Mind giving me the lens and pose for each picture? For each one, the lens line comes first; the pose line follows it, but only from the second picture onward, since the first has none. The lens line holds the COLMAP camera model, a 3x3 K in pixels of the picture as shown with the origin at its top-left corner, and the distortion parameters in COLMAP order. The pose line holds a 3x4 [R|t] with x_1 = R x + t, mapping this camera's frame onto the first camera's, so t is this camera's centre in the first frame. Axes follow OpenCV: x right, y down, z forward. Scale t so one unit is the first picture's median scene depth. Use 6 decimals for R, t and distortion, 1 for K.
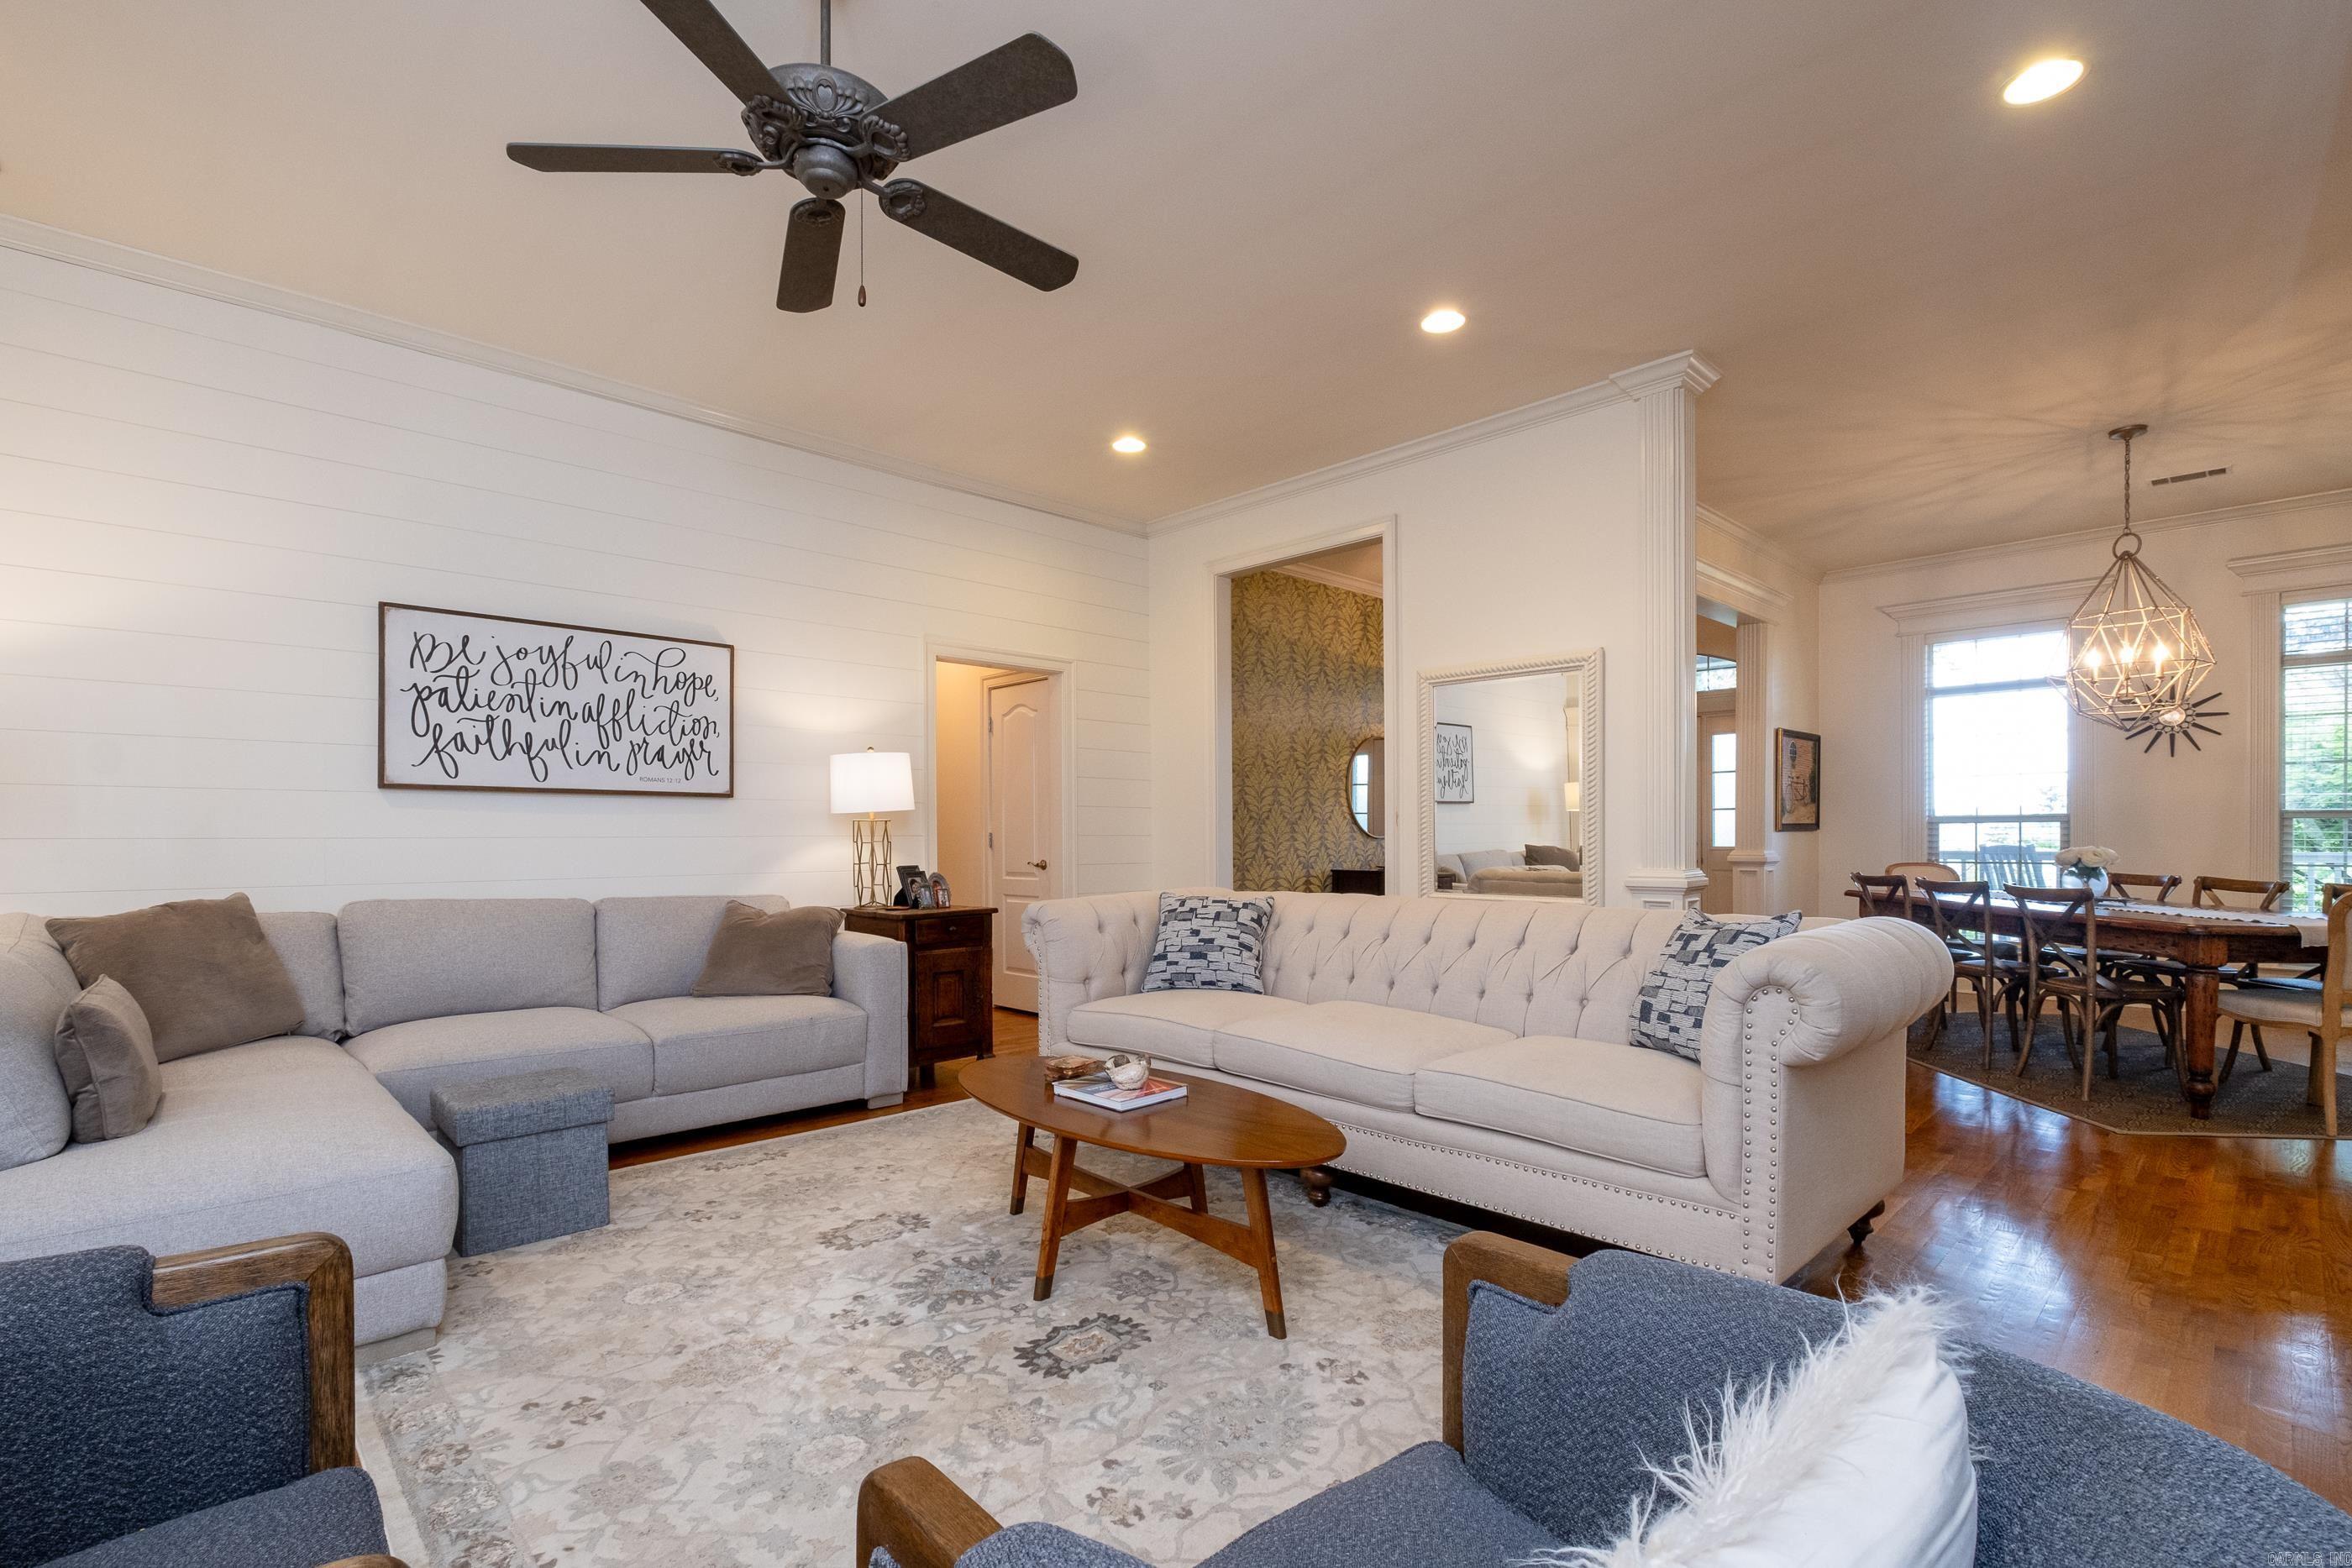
lens RADIAL K [[1059.1, 0, 1175.0], [0, 1059.1, 837.7], [0, 0, 1]] dist [-0.001180, -0.000305]
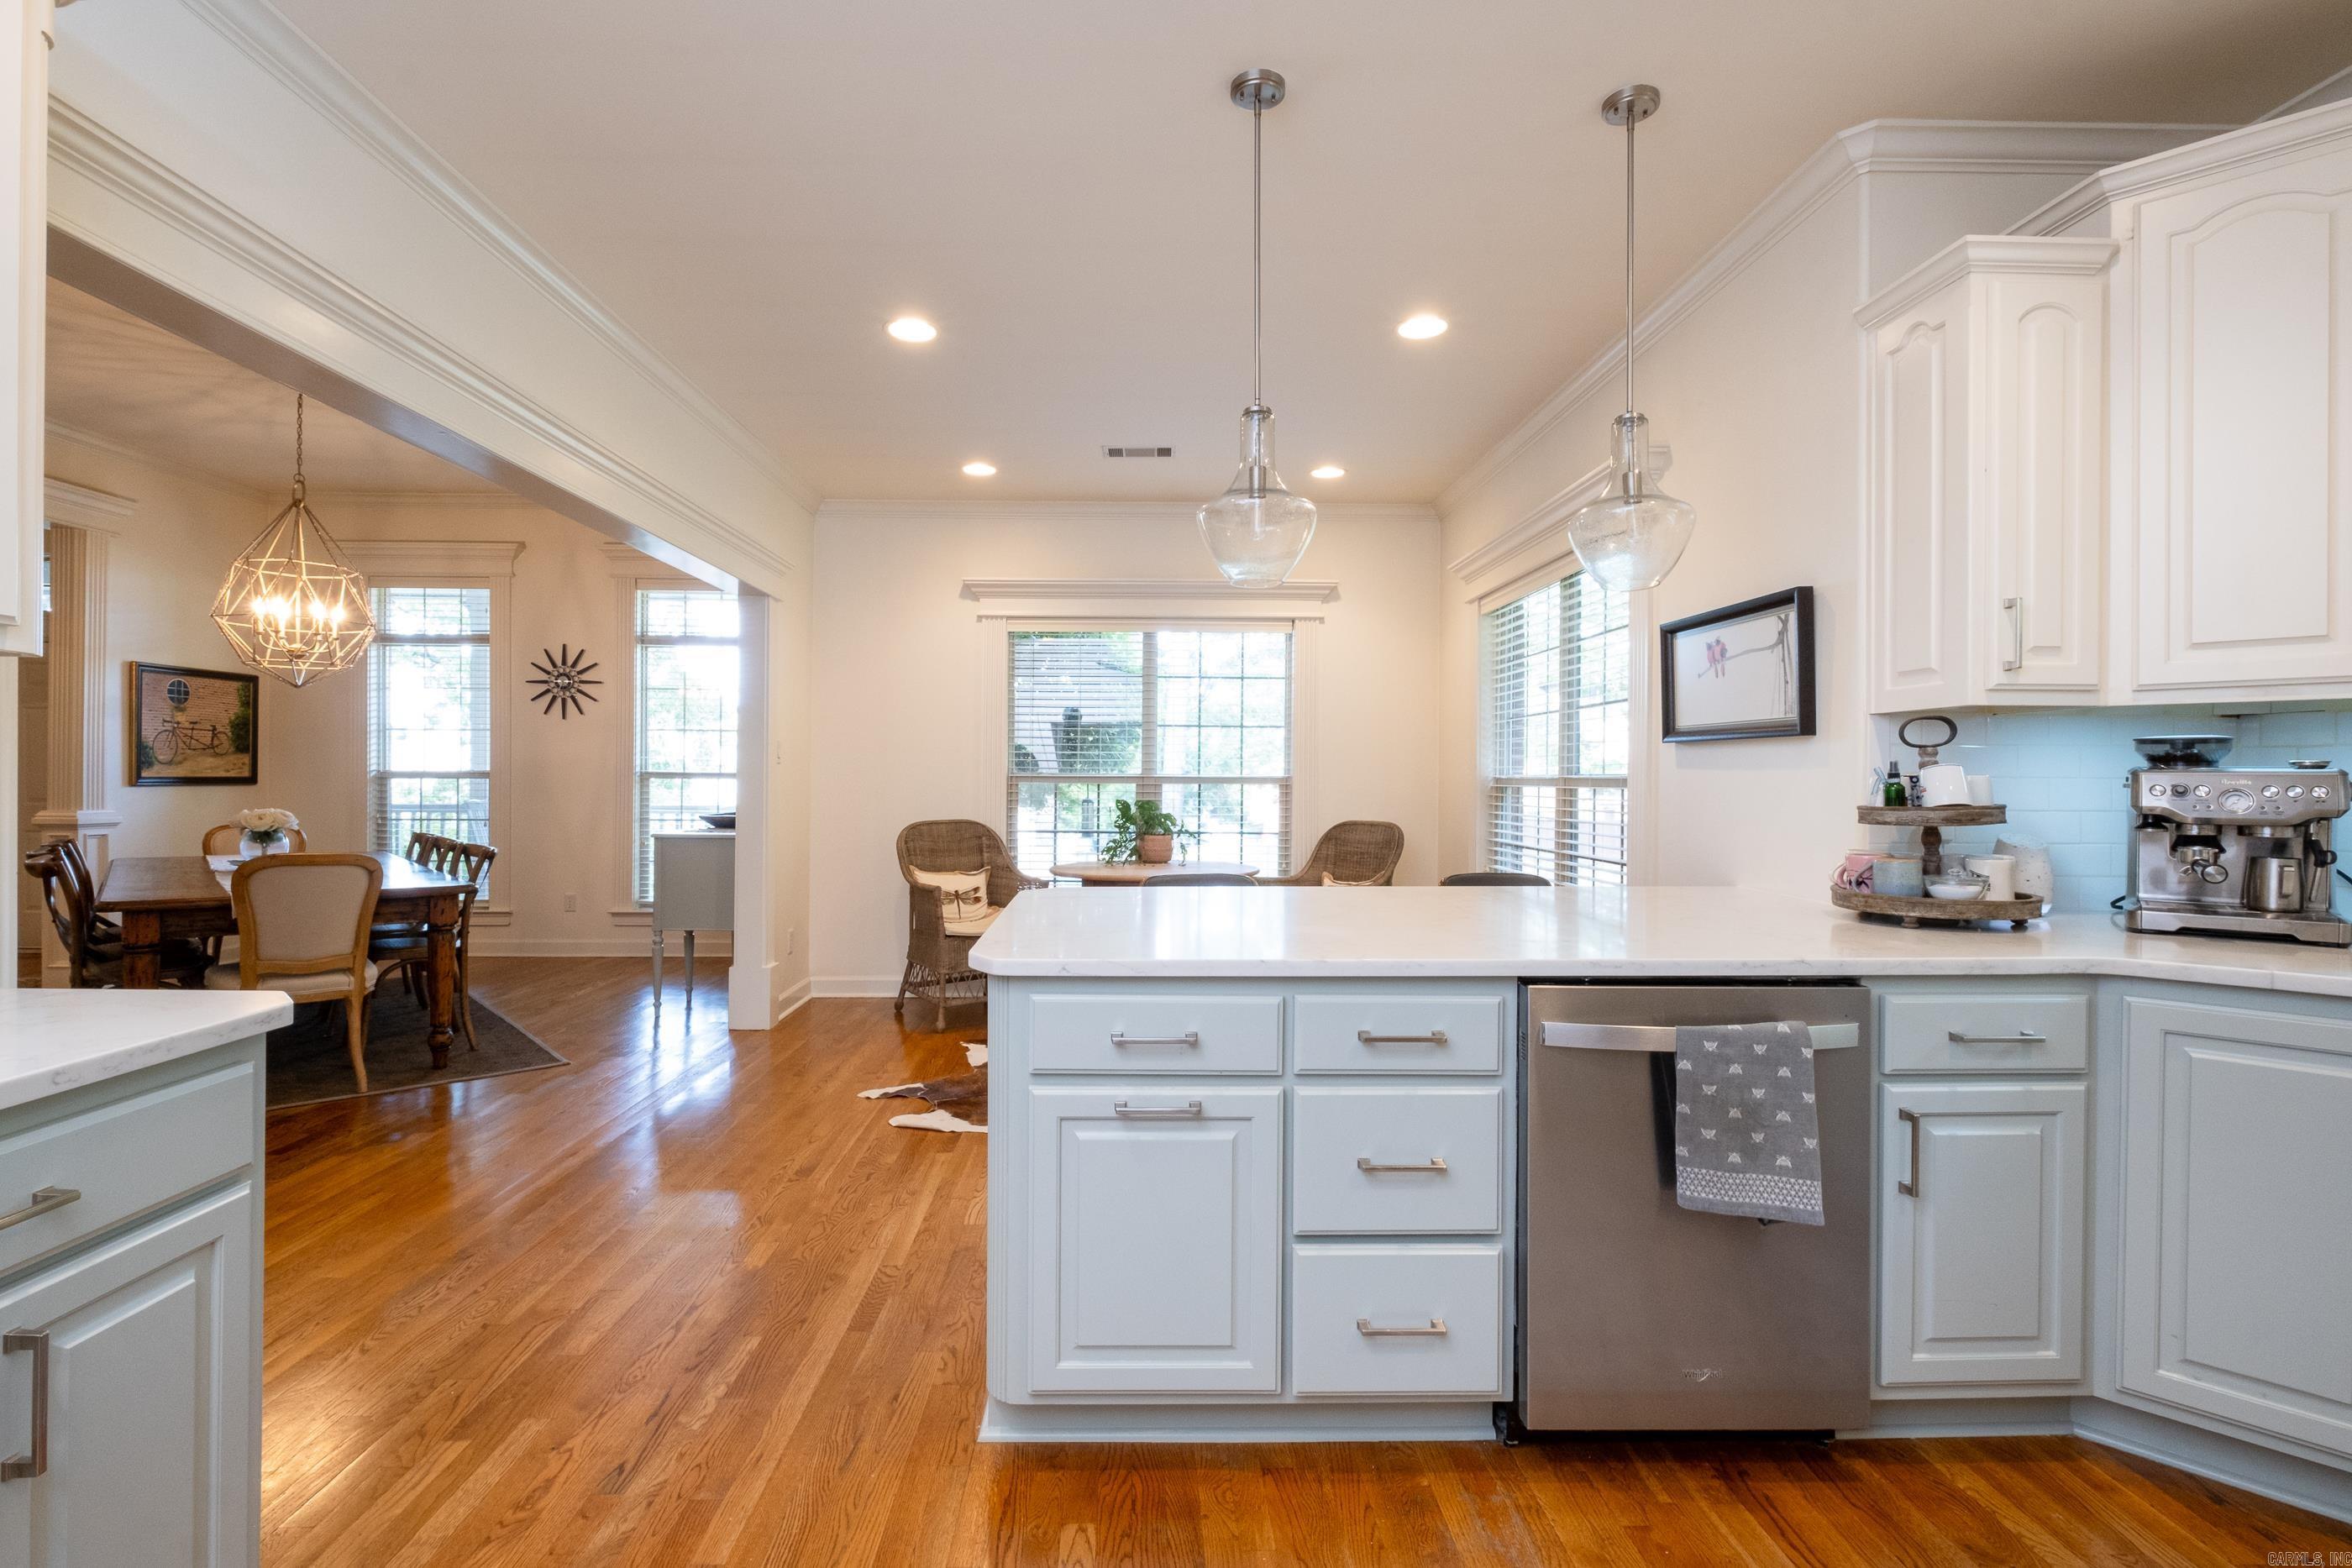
lens RADIAL K [[1045.2, 0, 1171.5], [0, 1045.2, 774.7], [0, 0, 1]] dist [-0.003851, -0.000457]
pose [[0.661477, 0.011956, 0.749870, 0.864877], [-0.007164, 0.999928, -0.009622, -0.023014], [-0.749931, 0.000993, 0.661515, -0.248318]]
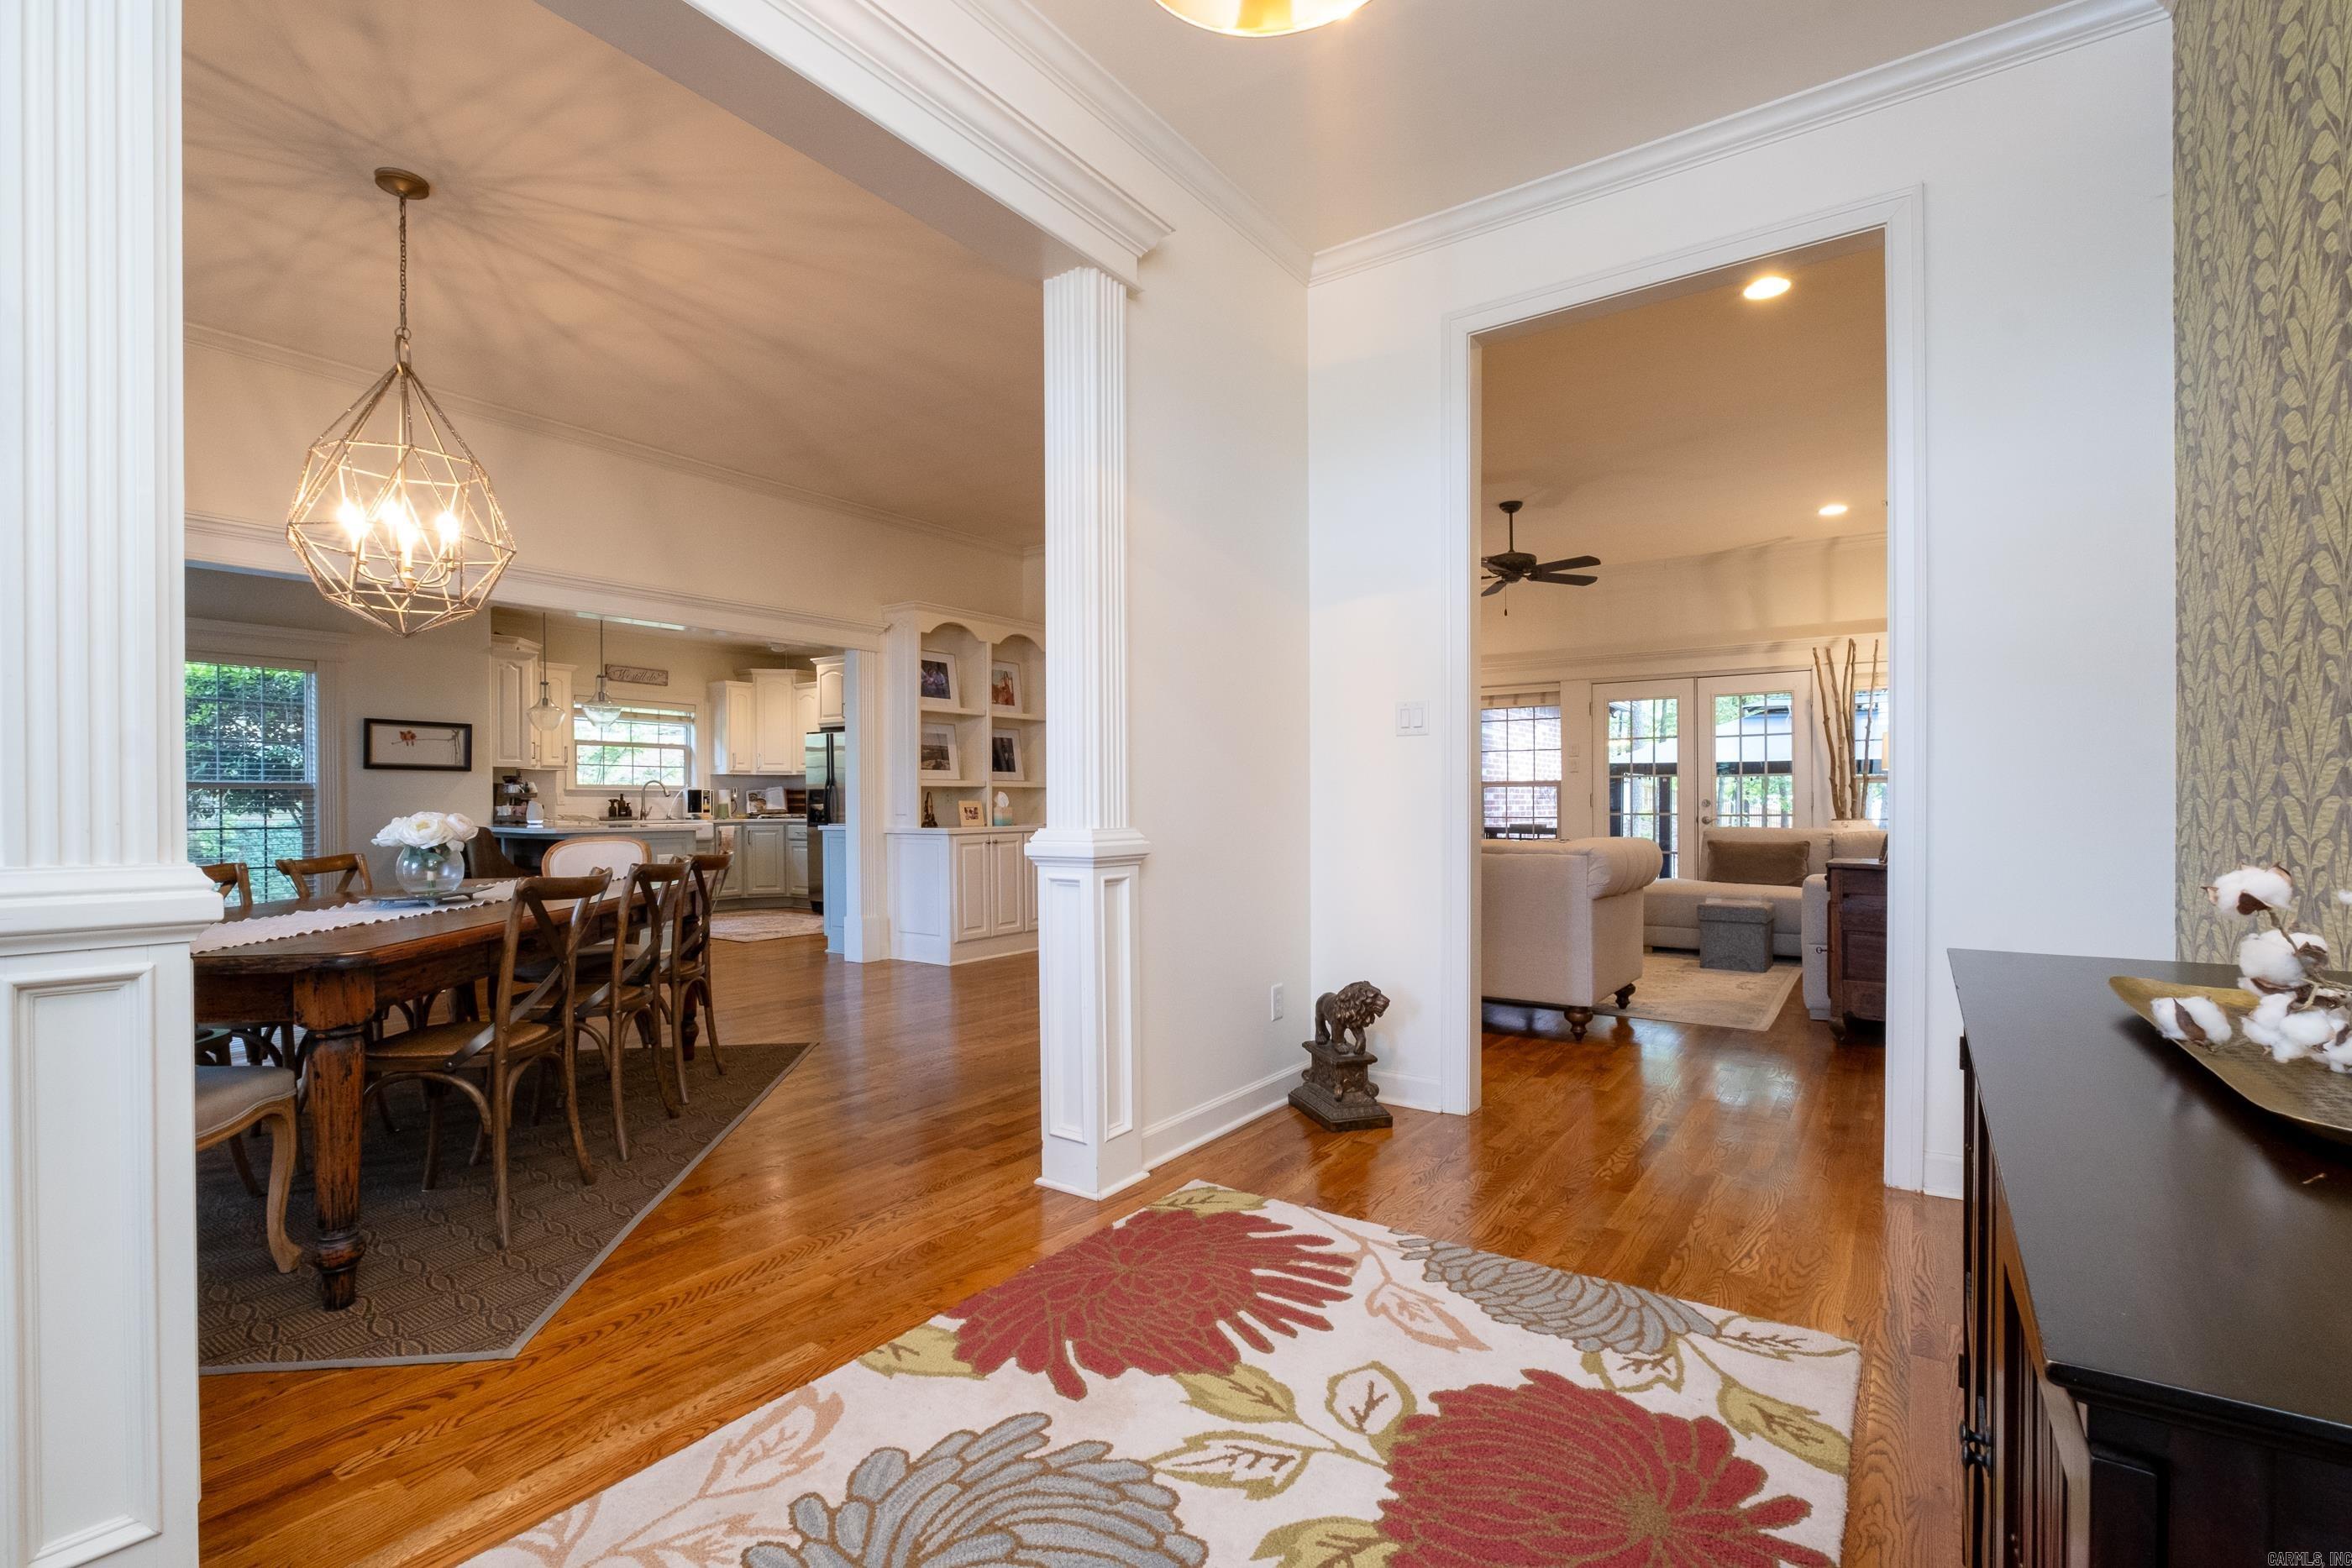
lens RADIAL K [[1053.8, 0, 1177.5], [0, 1053.8, 804.2], [0, 0, 1]] dist [-0.010632, -0.000051]
pose [[-0.980854, 0.009080, -0.194533, 0.663855], [0.007817, 0.999943, 0.007256, 0.002046], [0.194587, 0.005596, -0.980869, 2.064546]]
